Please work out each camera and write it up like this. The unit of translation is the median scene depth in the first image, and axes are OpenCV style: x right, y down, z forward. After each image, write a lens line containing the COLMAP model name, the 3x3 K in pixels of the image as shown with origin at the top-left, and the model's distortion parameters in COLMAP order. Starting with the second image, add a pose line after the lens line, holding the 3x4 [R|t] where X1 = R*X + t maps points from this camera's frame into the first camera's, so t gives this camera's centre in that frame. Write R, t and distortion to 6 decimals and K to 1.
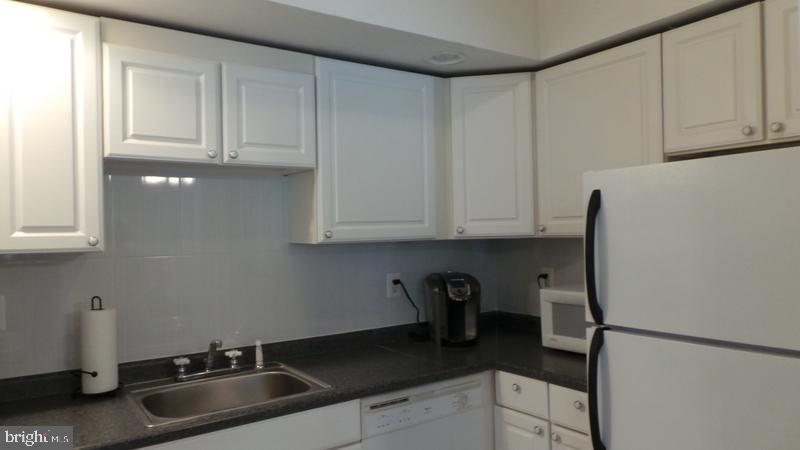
lens RADIAL K [[564.9, 0, 400.0], [0, 564.9, 225.0], [0, 0, 1]] dist [0.001359, 0.005494]
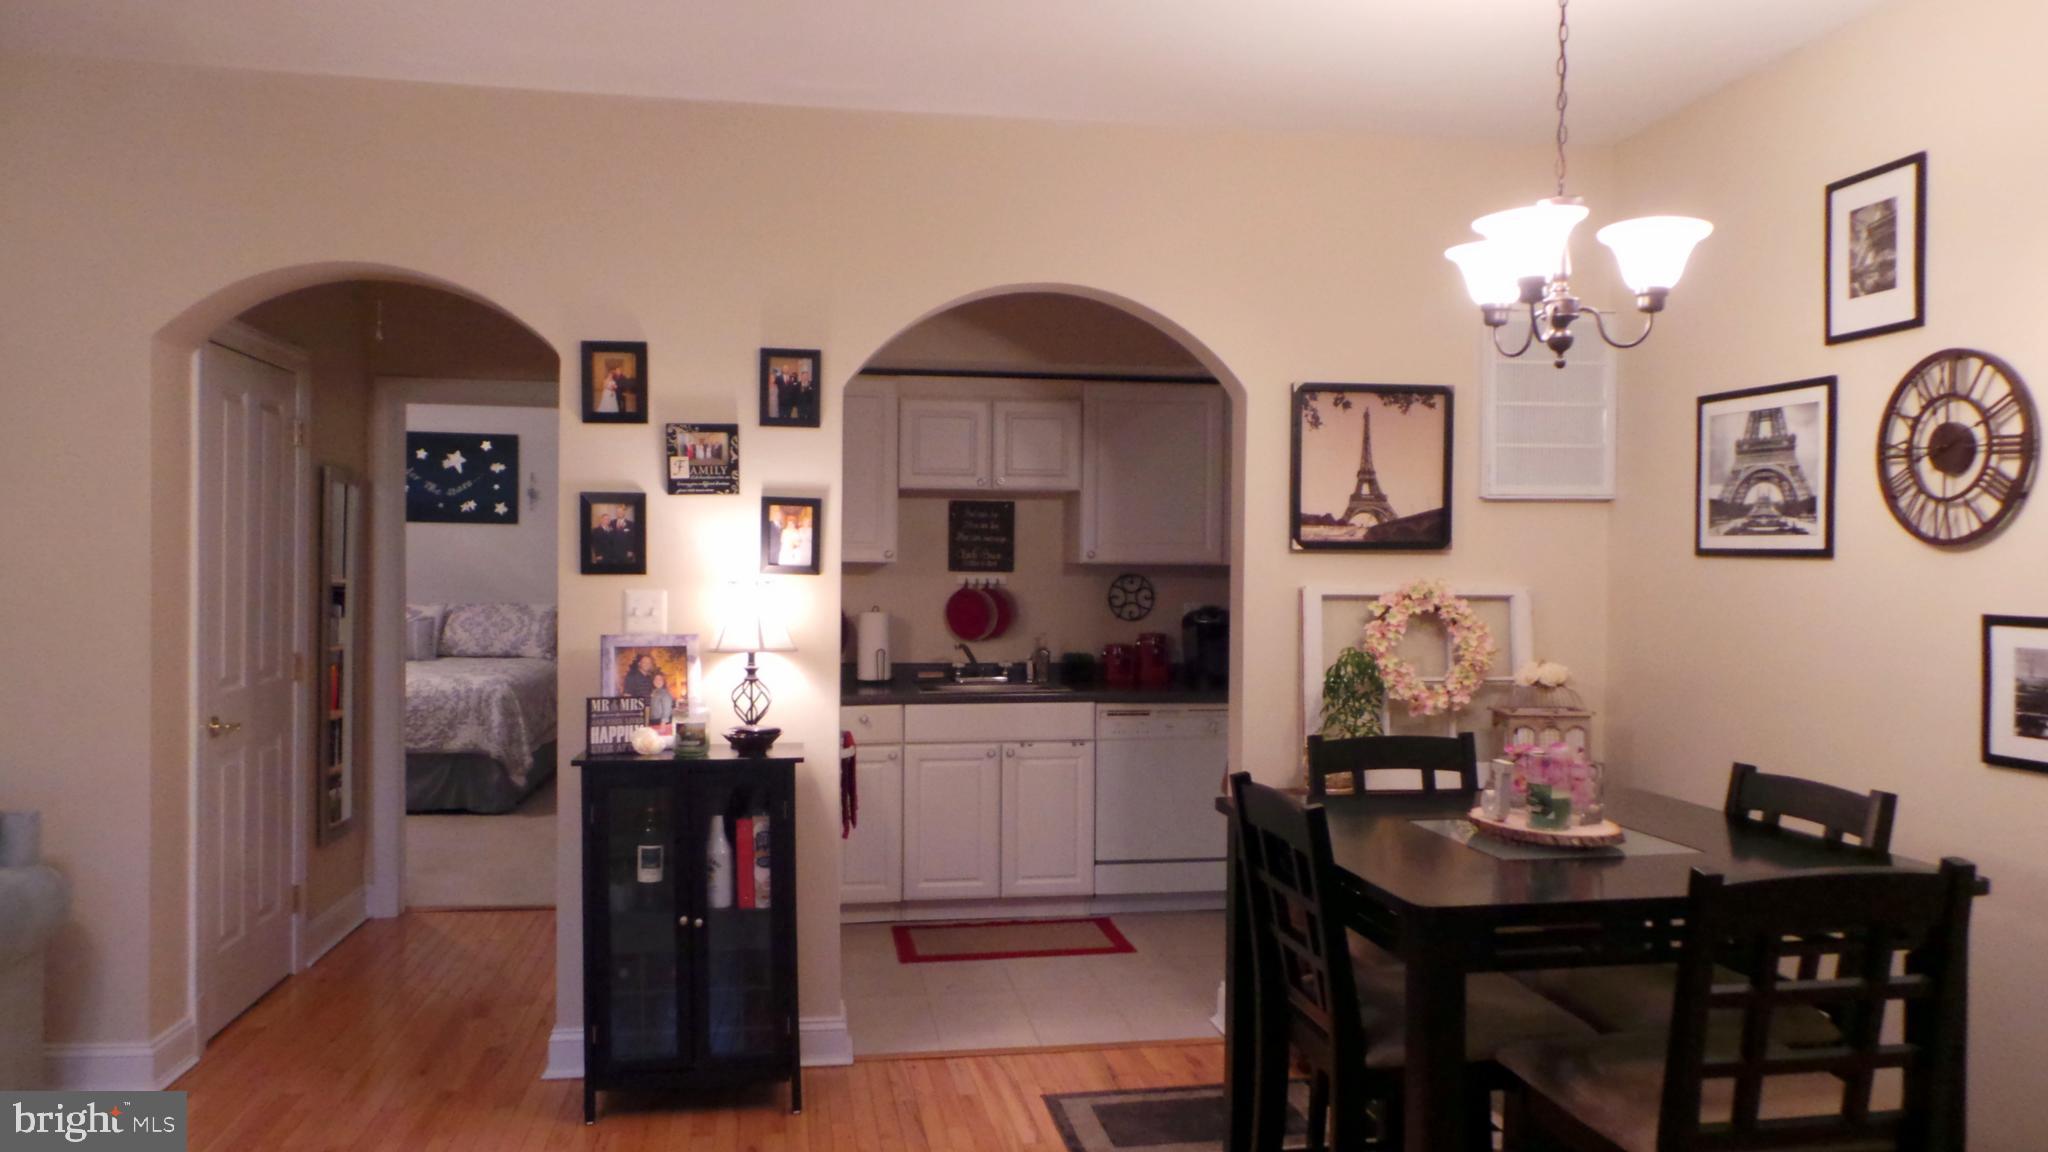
lens RADIAL K [[1446.2, 0, 1024.0], [0, 1446.2, 576.0], [0, 0, 1]] dist [0.001359, 0.005494]
pose [[0.894814, 0.031686, -0.445313, 0.961052], [-0.020347, 0.999336, 0.030222, -0.023160], [0.445975, -0.017982, 0.894865, -1.450294]]
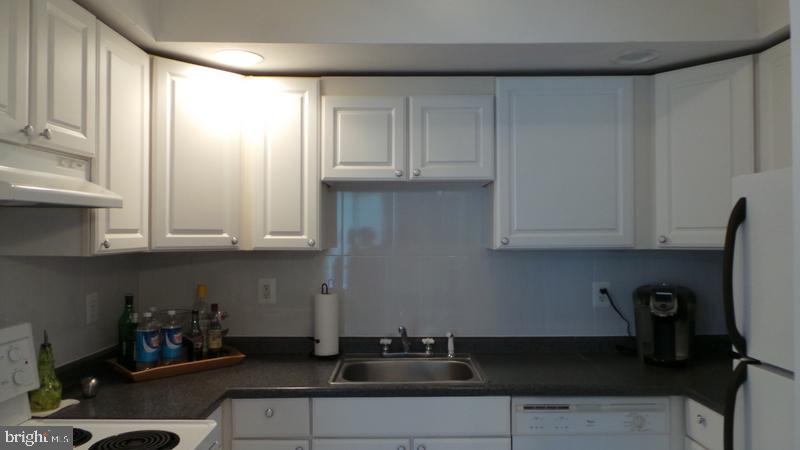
lens RADIAL K [[564.9, 0, 400.0], [0, 564.9, 225.0], [0, 0, 1]] dist [0.001359, 0.005494]
pose [[0.818732, 0.006058, -0.574143, 0.332356], [-0.008224, 0.999965, -0.001176, -0.011506], [0.574116, 0.005685, 0.818754, 0.005781]]
